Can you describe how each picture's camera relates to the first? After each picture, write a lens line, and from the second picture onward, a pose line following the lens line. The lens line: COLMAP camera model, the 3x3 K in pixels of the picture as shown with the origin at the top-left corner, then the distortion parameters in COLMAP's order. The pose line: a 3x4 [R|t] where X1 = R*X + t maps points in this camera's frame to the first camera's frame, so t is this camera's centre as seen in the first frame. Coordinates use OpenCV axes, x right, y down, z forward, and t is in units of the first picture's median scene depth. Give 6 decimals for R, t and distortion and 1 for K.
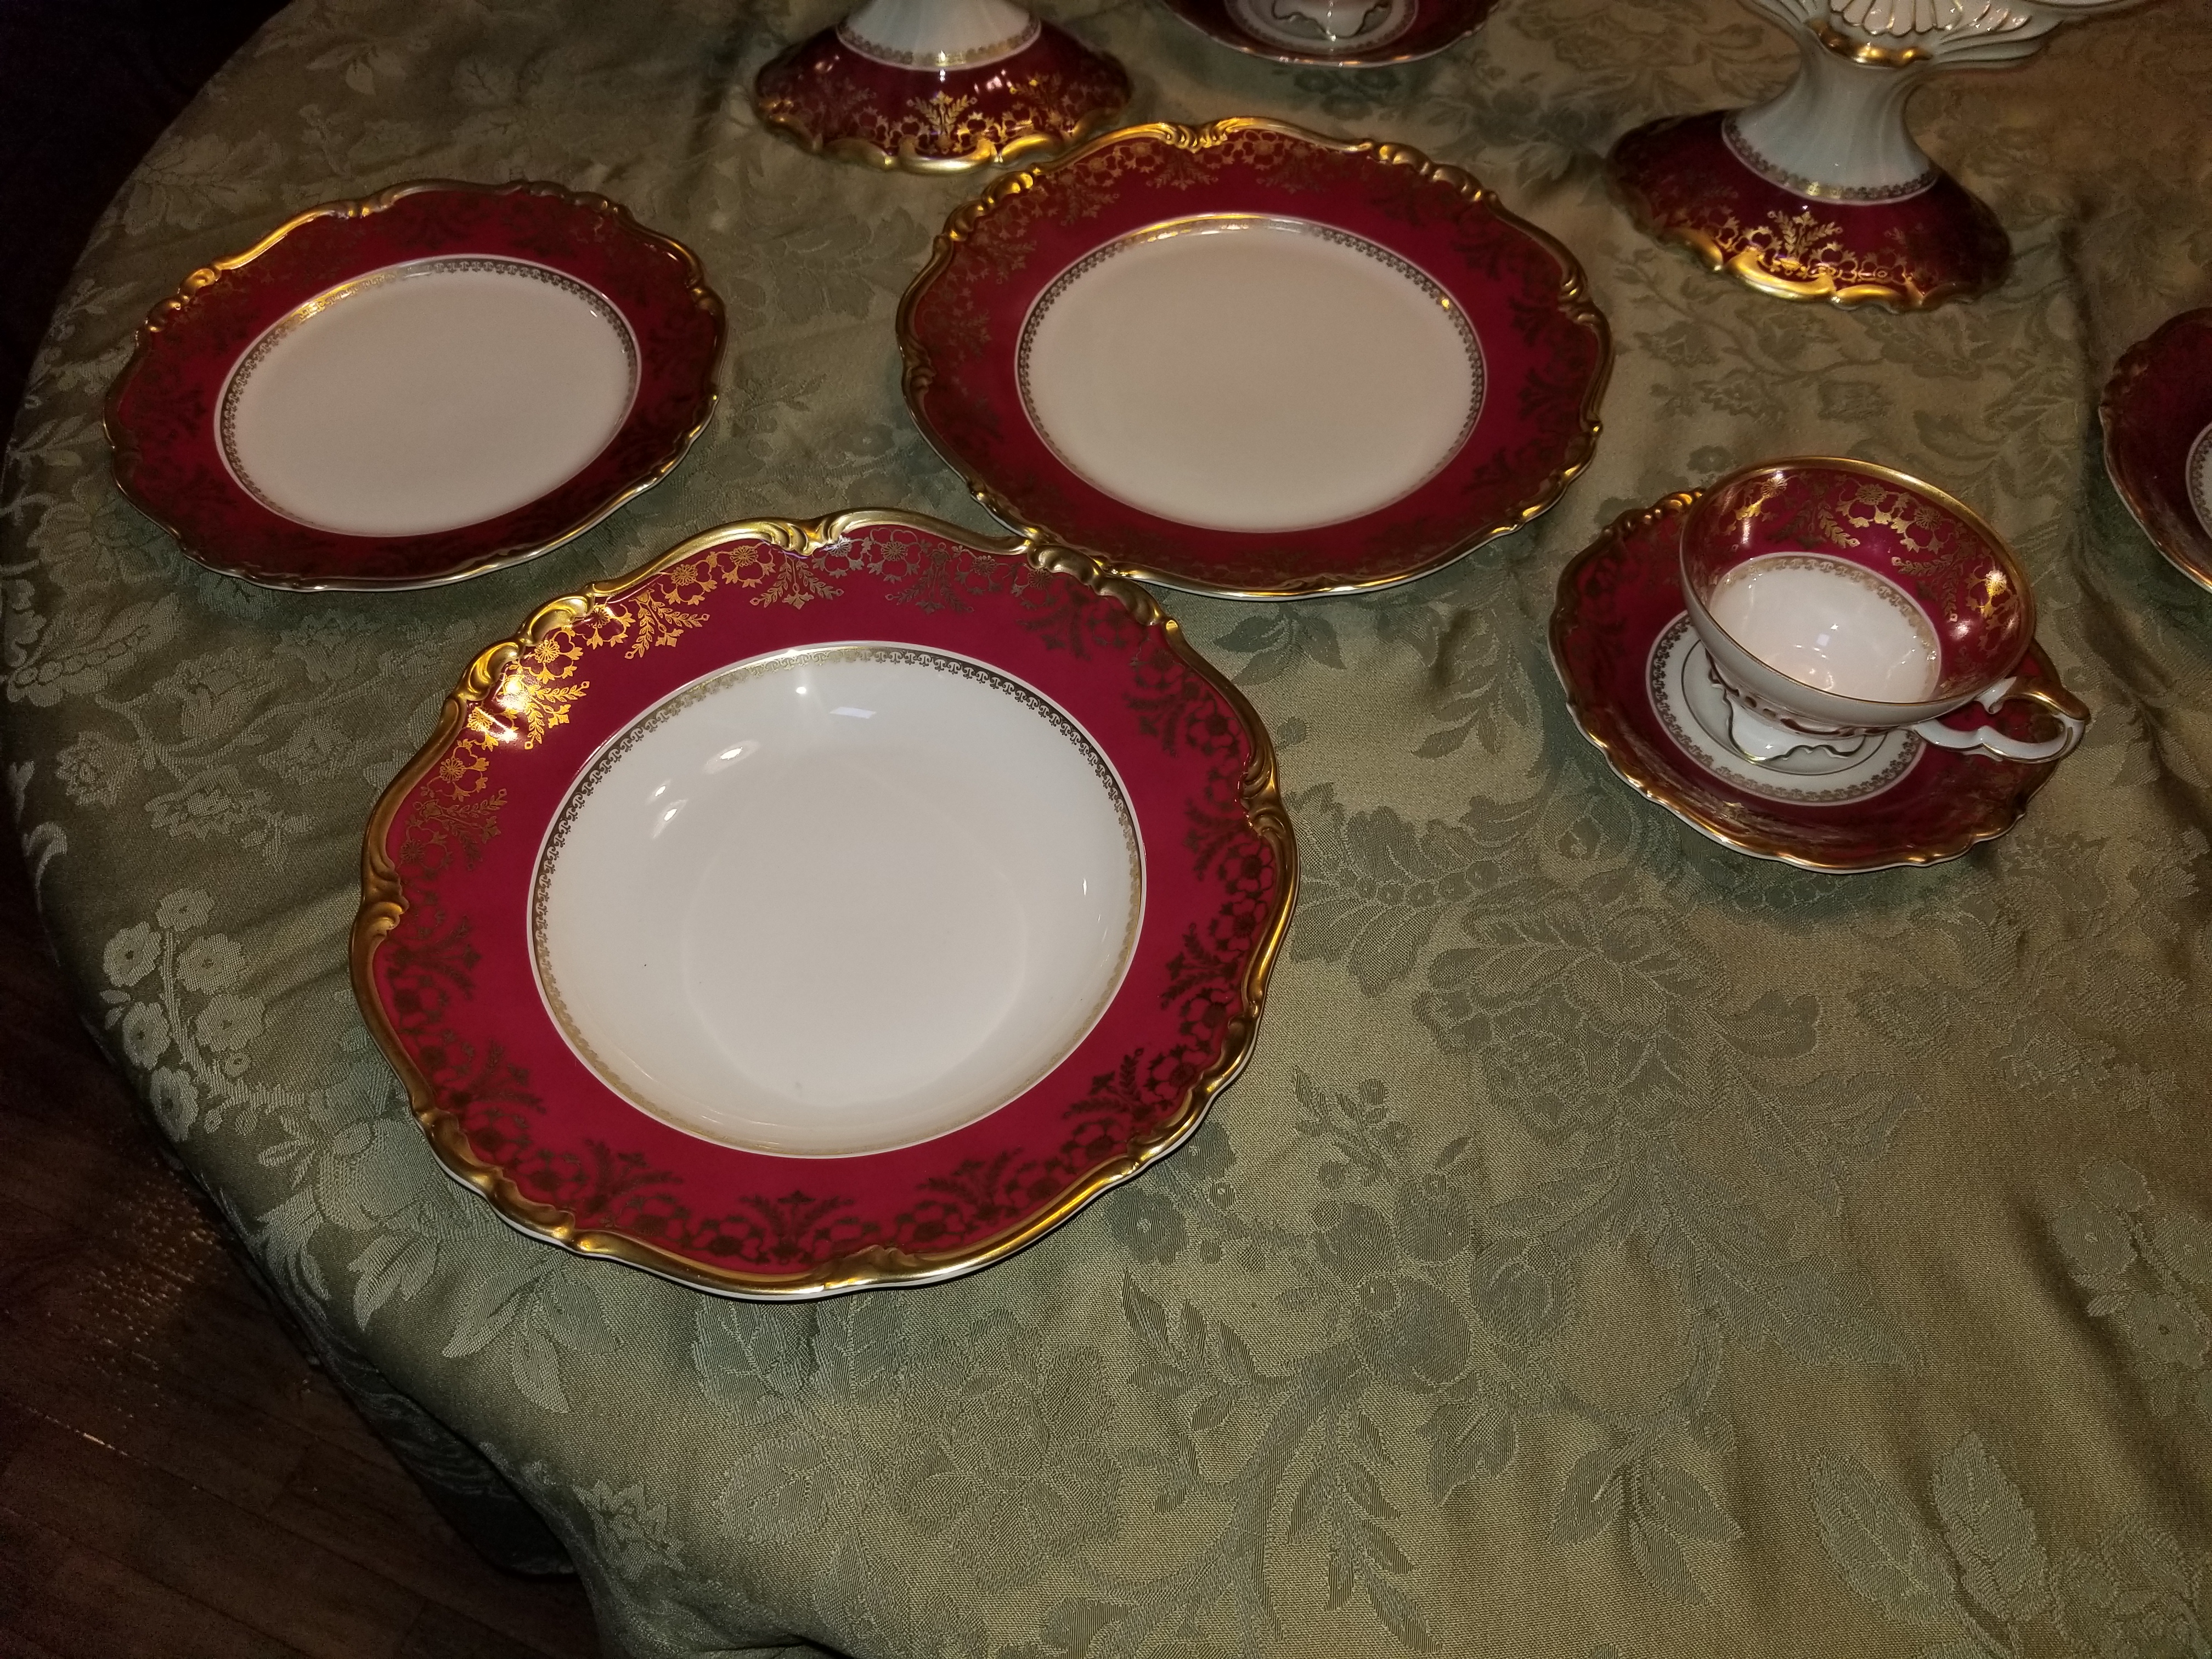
lens RADIAL K [[1774.8, 0, 1106.0], [0, 1774.8, 829.5], [0, 0, 1]] dist [0.055506, -0.136132]
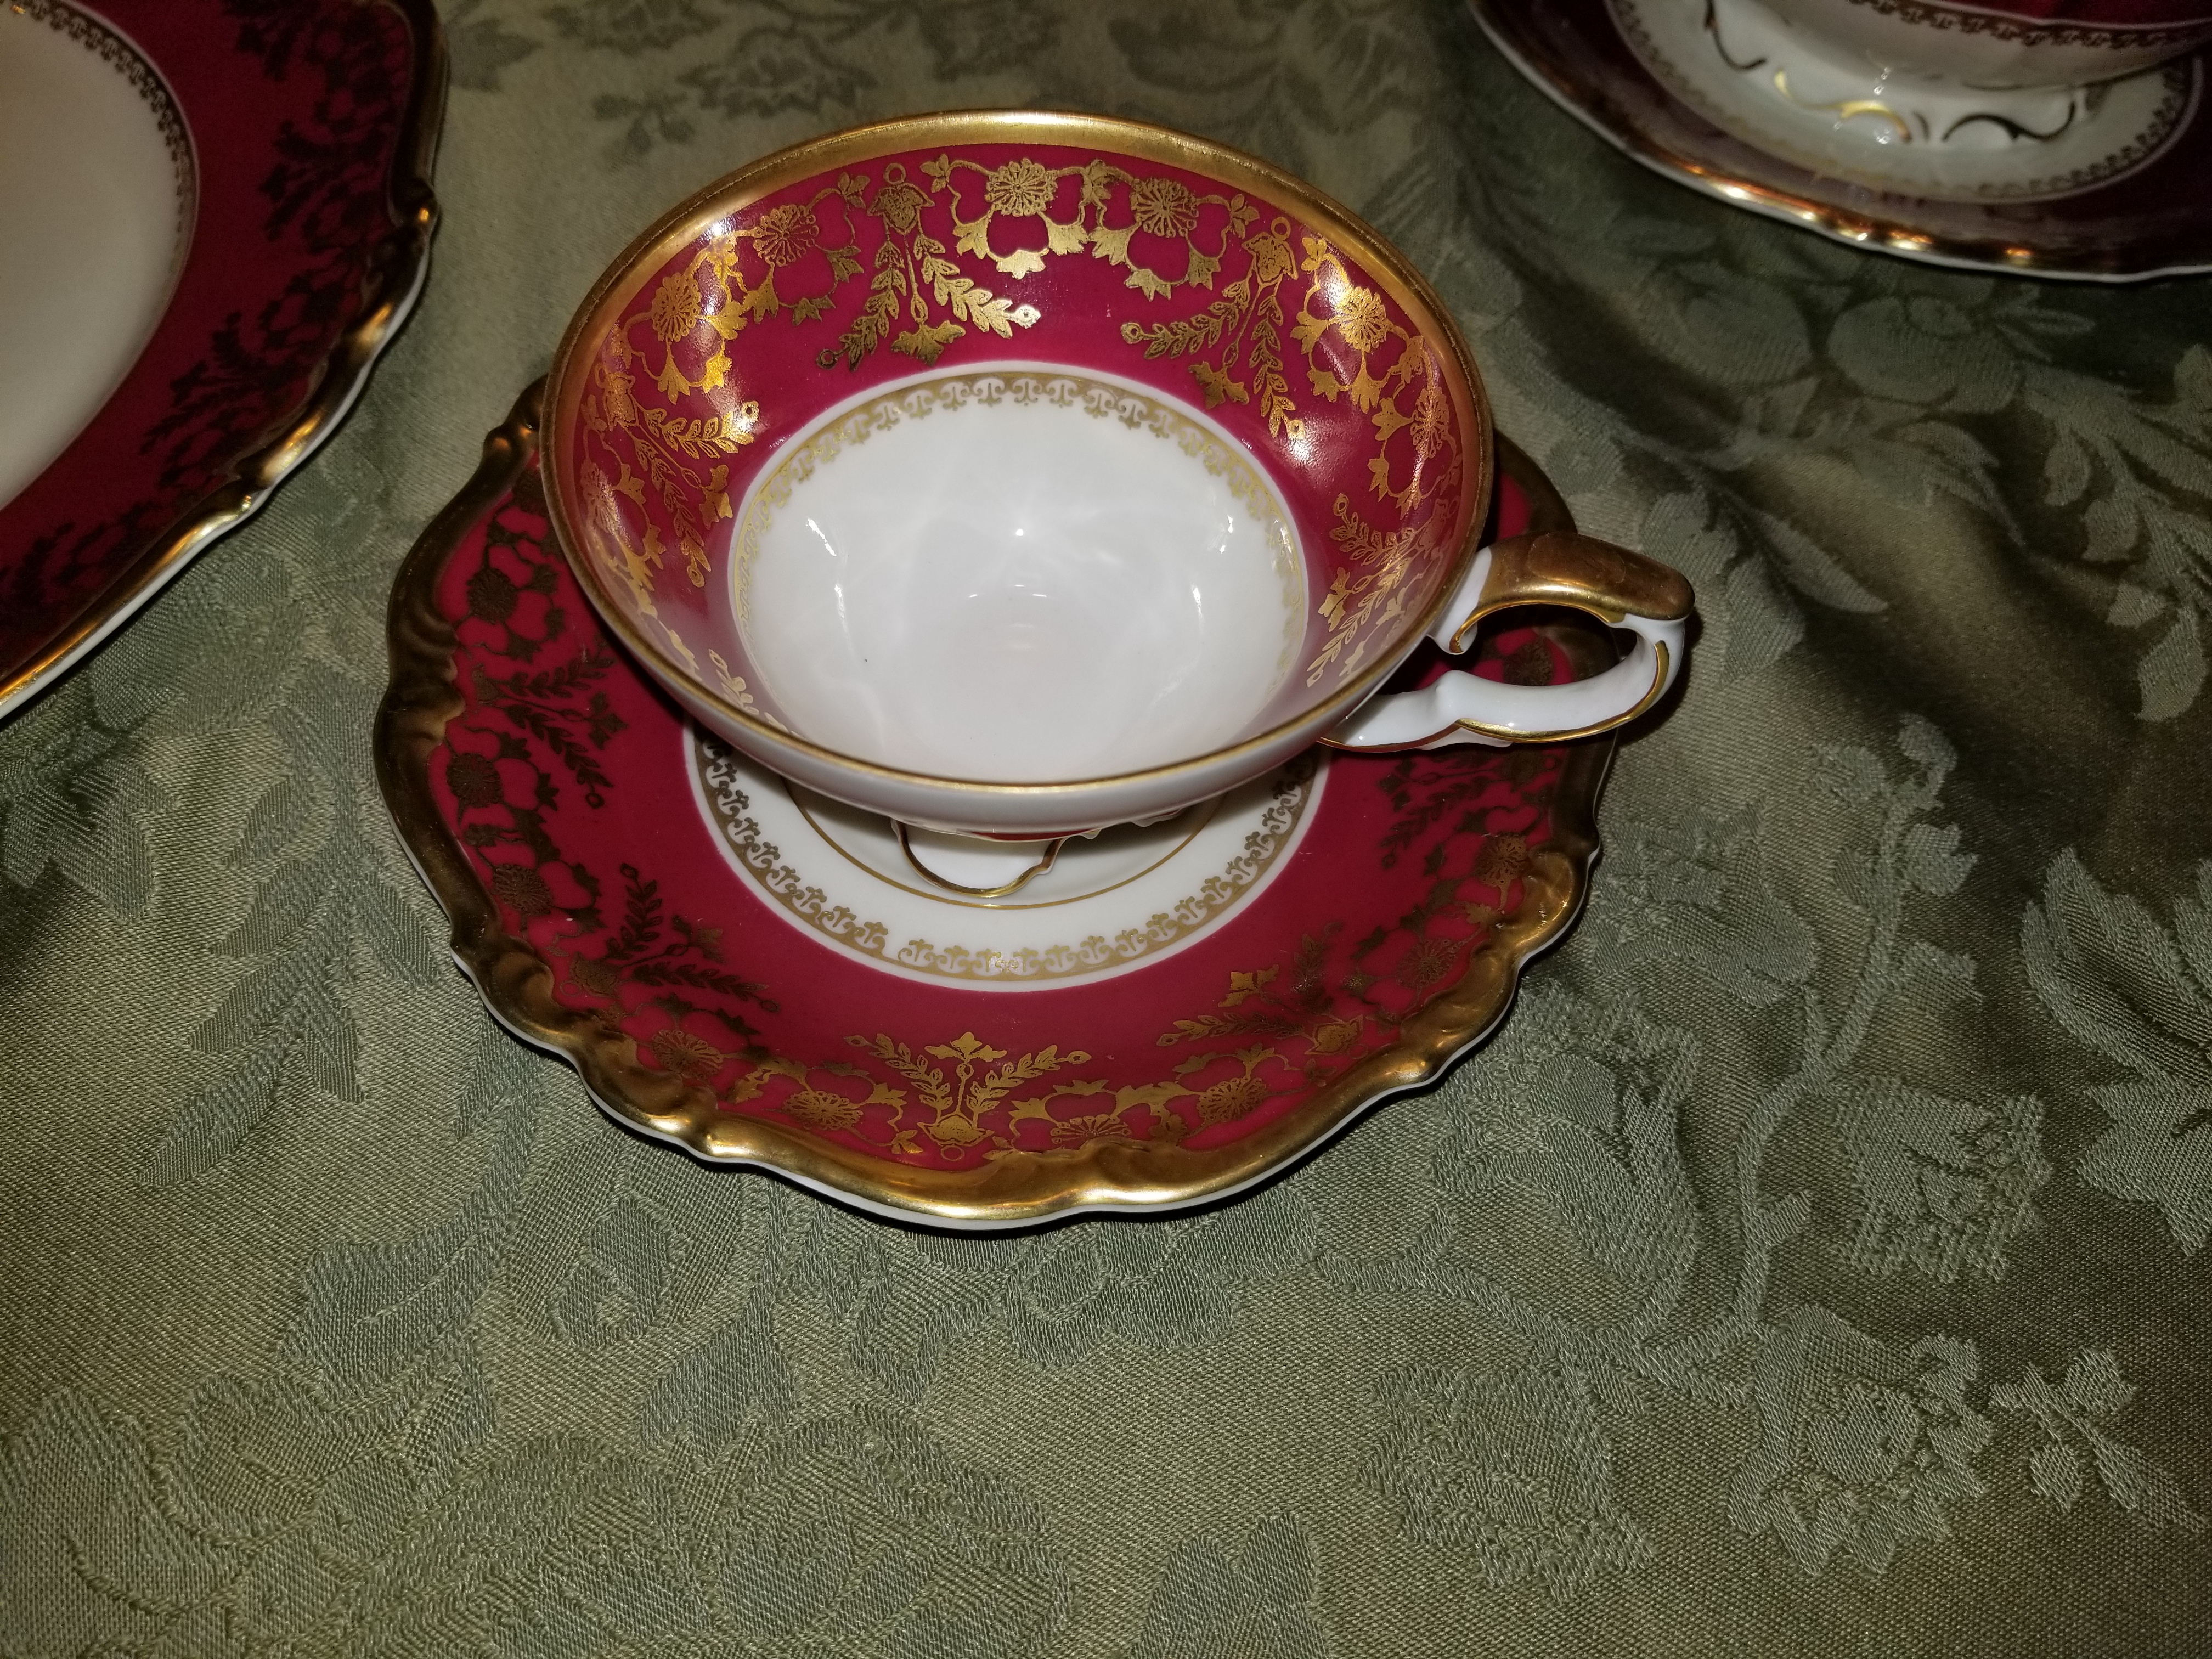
lens RADIAL K [[1774.8, 0, 1106.0], [0, 1774.8, 829.5], [0, 0, 1]] dist [0.055506, -0.136132]
pose [[0.906480, -0.342378, 0.247125, 0.296191], [0.324239, 0.939318, 0.112033, -0.090471], [-0.270487, -0.021428, 0.962485, 0.603006]]
